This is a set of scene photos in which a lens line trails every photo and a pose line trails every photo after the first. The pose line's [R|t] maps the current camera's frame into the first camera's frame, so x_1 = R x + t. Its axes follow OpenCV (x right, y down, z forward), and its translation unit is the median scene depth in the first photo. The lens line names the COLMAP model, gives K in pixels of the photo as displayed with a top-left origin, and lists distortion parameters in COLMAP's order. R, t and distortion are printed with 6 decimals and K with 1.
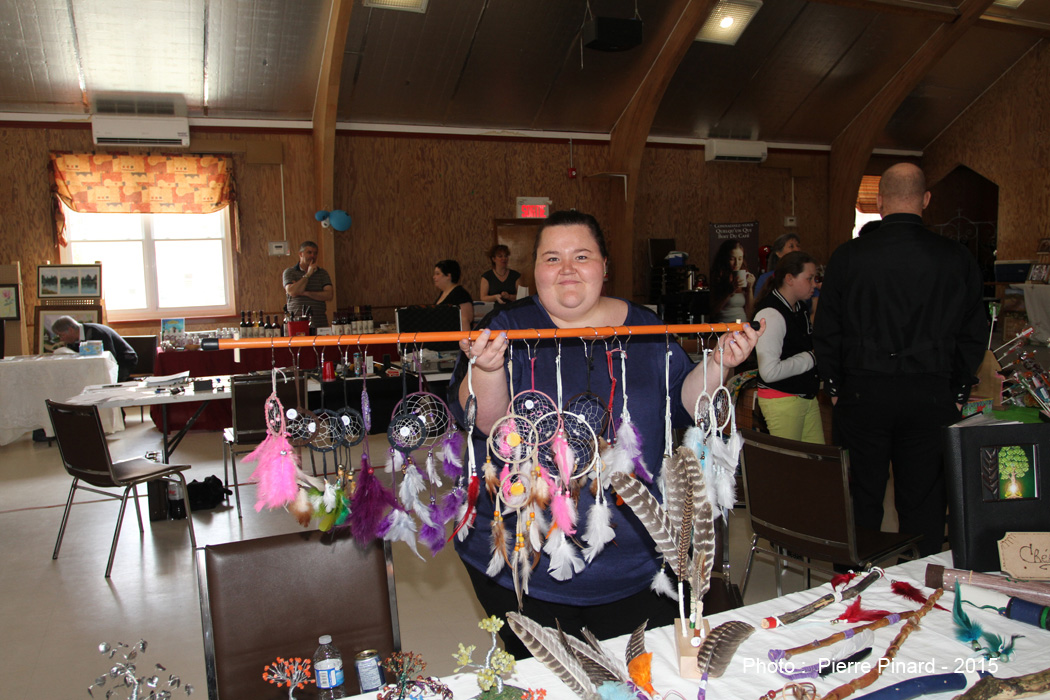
lens RADIAL K [[818.2, 0, 525.0], [0, 818.2, 350.0], [0, 0, 1]] dist [-0.077438, 0.053356]
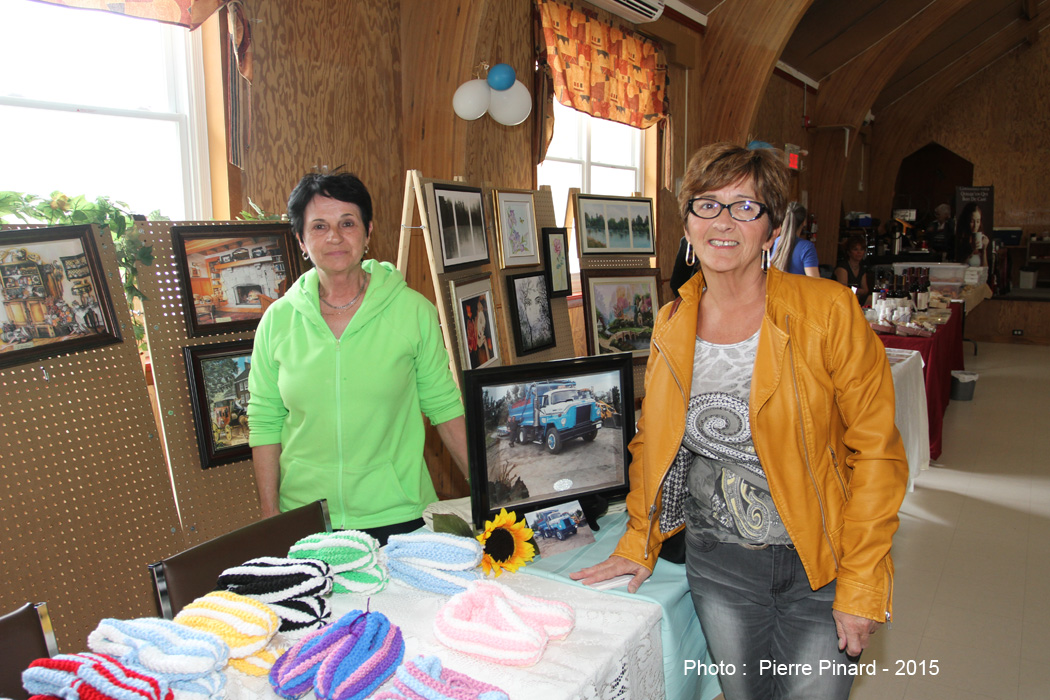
lens RADIAL K [[818.2, 0, 525.0], [0, 818.2, 350.0], [0, 0, 1]] dist [-0.077438, 0.053356]
pose [[0.838025, -0.060792, 0.542234, -0.782866], [0.035570, 0.997747, 0.056888, -0.027173], [-0.544471, -0.028386, 0.838299, 0.452880]]
